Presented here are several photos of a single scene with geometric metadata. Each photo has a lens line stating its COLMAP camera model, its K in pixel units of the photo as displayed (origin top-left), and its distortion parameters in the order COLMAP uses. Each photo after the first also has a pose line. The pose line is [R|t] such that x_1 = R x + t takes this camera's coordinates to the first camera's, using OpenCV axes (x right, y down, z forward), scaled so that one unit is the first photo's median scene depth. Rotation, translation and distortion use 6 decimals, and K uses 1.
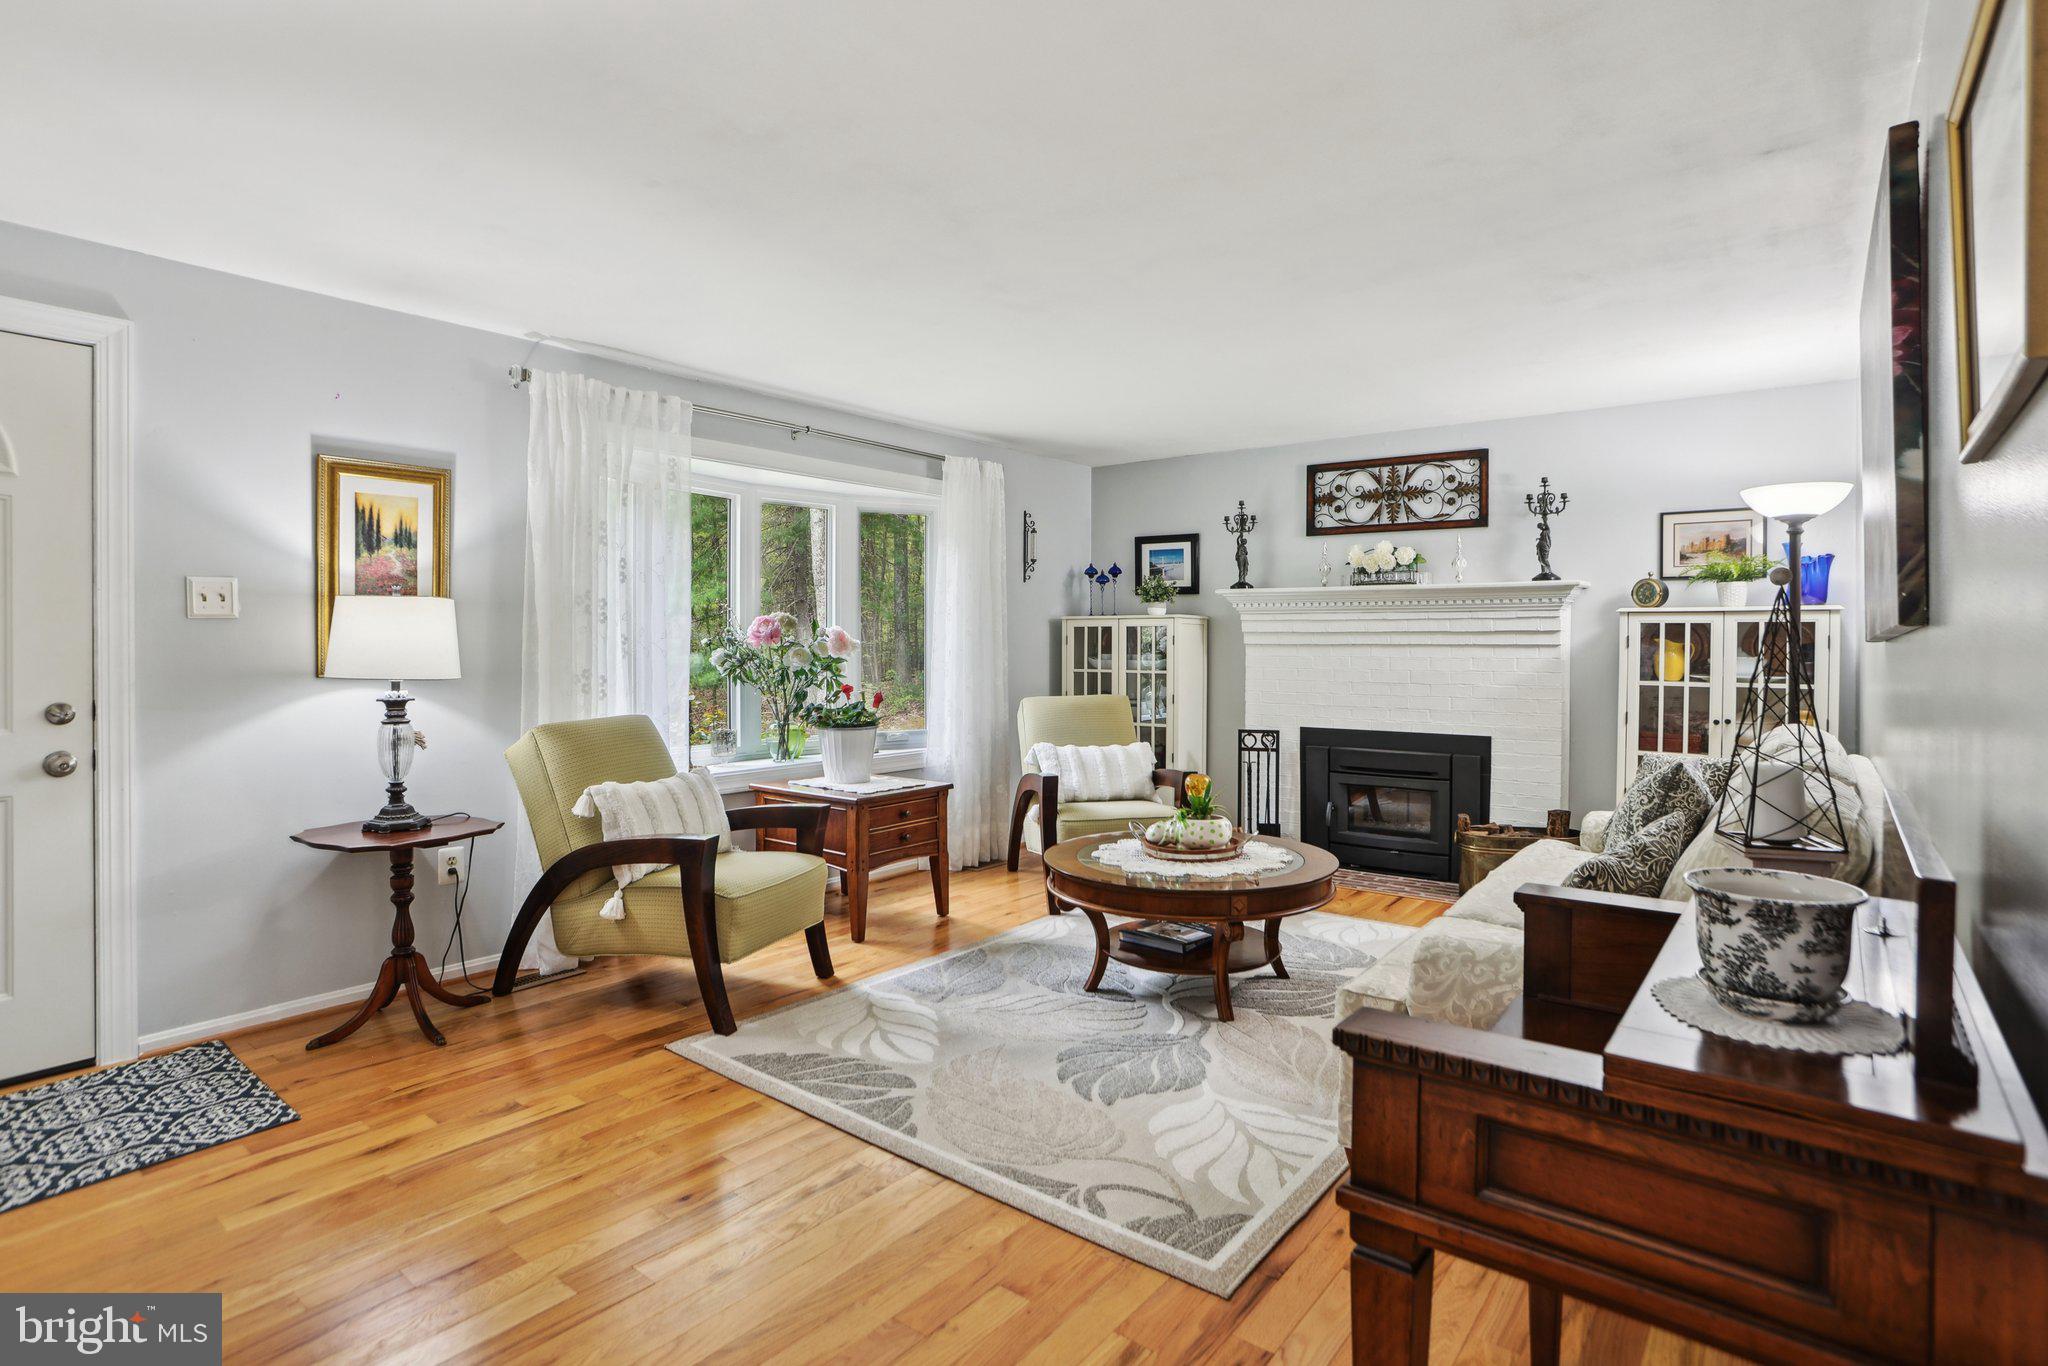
lens RADIAL K [[1037.8, 0, 1017.4], [0, 1037.8, 653.7], [0, 0, 1]] dist [-0.085545, 0.047257]
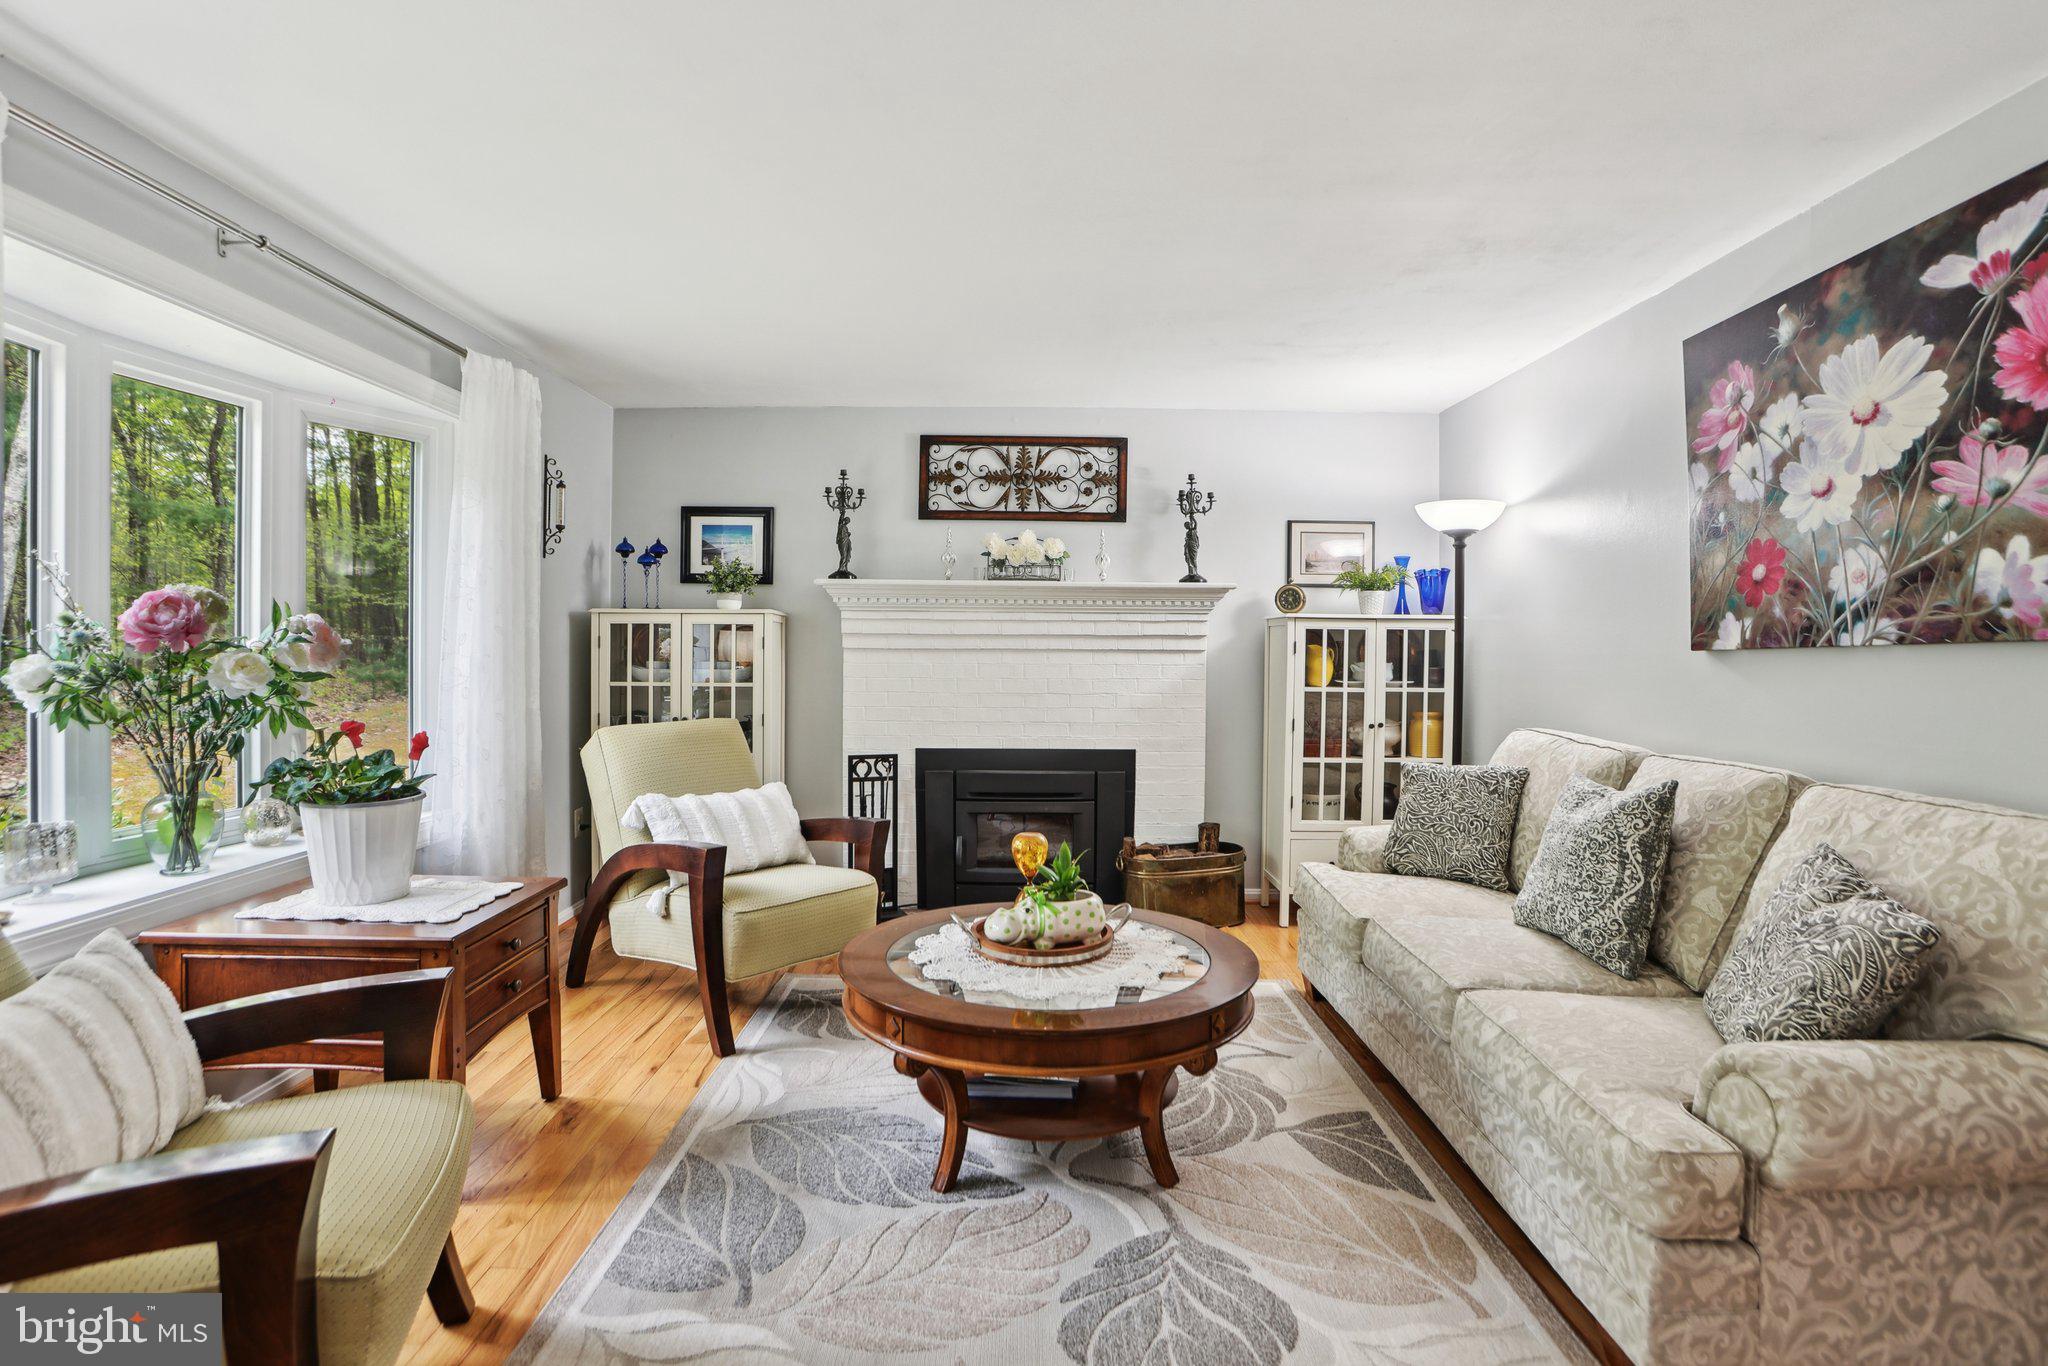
lens RADIAL K [[1037.8, 0, 1017.4], [0, 1037.8, 653.7], [0, 0, 1]] dist [-0.085545, 0.047257]
pose [[0.786394, -0.000366, 0.617725, -0.191793], [0.001355, 0.999998, -0.001134, -0.004269], [-0.617723, 0.001729, 0.786394, 0.315854]]
